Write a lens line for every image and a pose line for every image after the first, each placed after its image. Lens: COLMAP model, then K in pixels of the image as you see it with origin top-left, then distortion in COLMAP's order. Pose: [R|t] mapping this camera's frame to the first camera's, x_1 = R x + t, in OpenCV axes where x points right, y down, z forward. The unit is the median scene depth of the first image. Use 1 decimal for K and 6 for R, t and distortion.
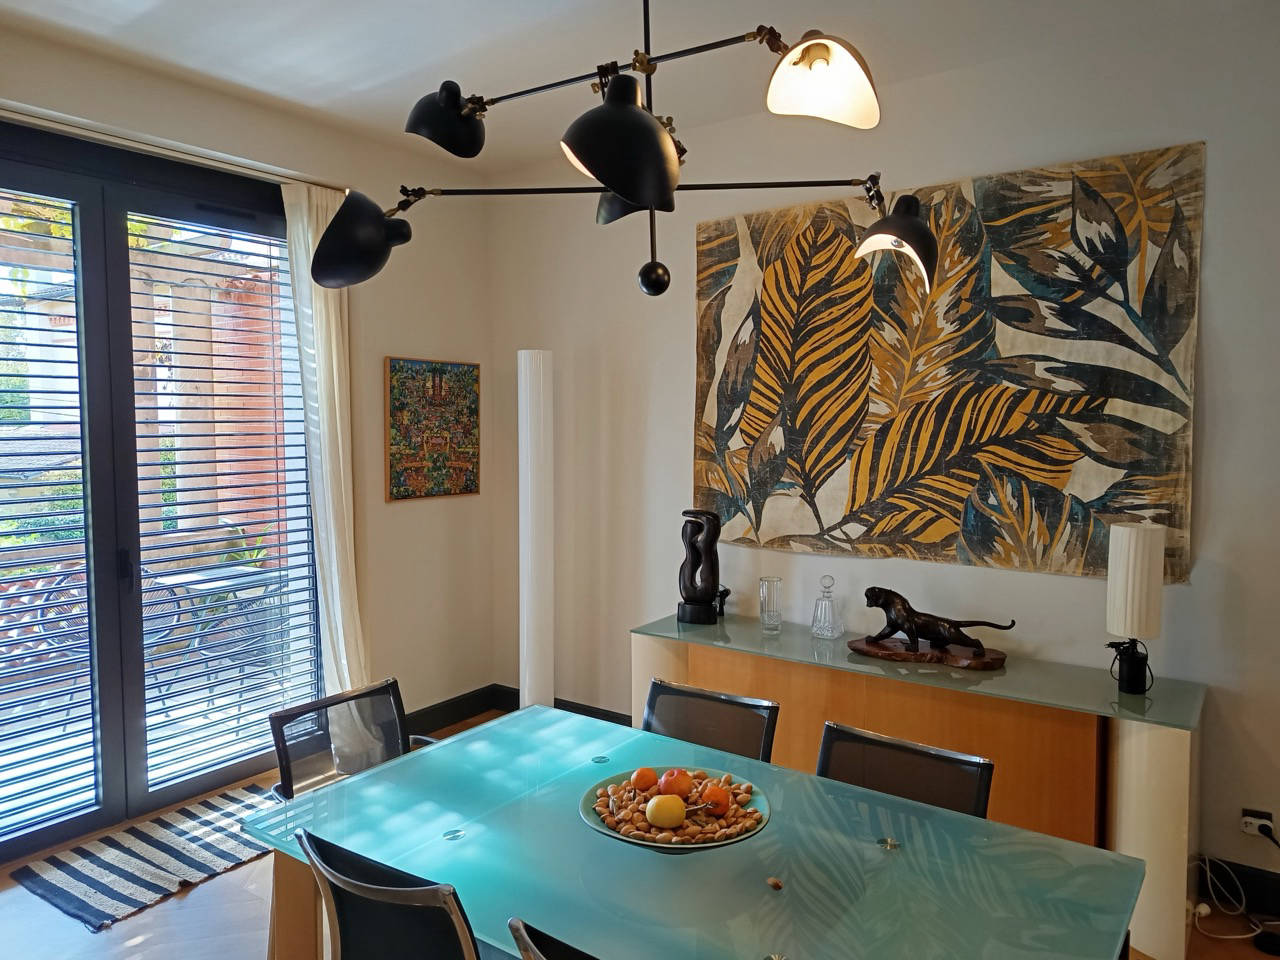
lens RADIAL K [[887.5, 0, 636.1], [0, 887.5, 478.7], [0, 0, 1]] dist [0.059799, -0.075632]
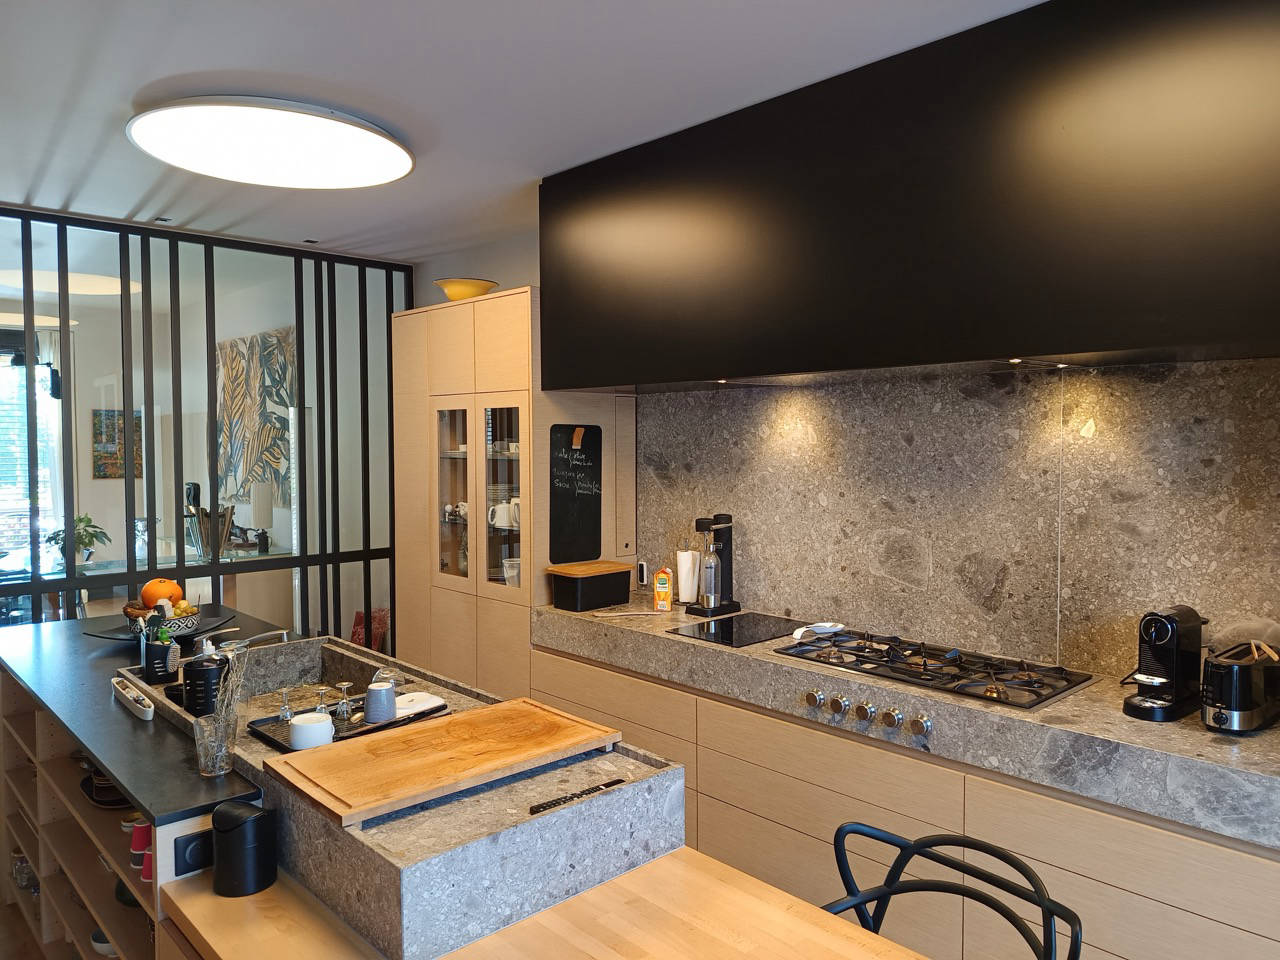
lens RADIAL K [[887.5, 0, 636.1], [0, 887.5, 478.7], [0, 0, 1]] dist [0.059799, -0.075632]
pose [[0.980832, 0.009113, -0.194643, 1.743033], [-0.013687, 0.999661, -0.022166, 0.068850], [0.194375, 0.024405, 0.980624, -1.021504]]
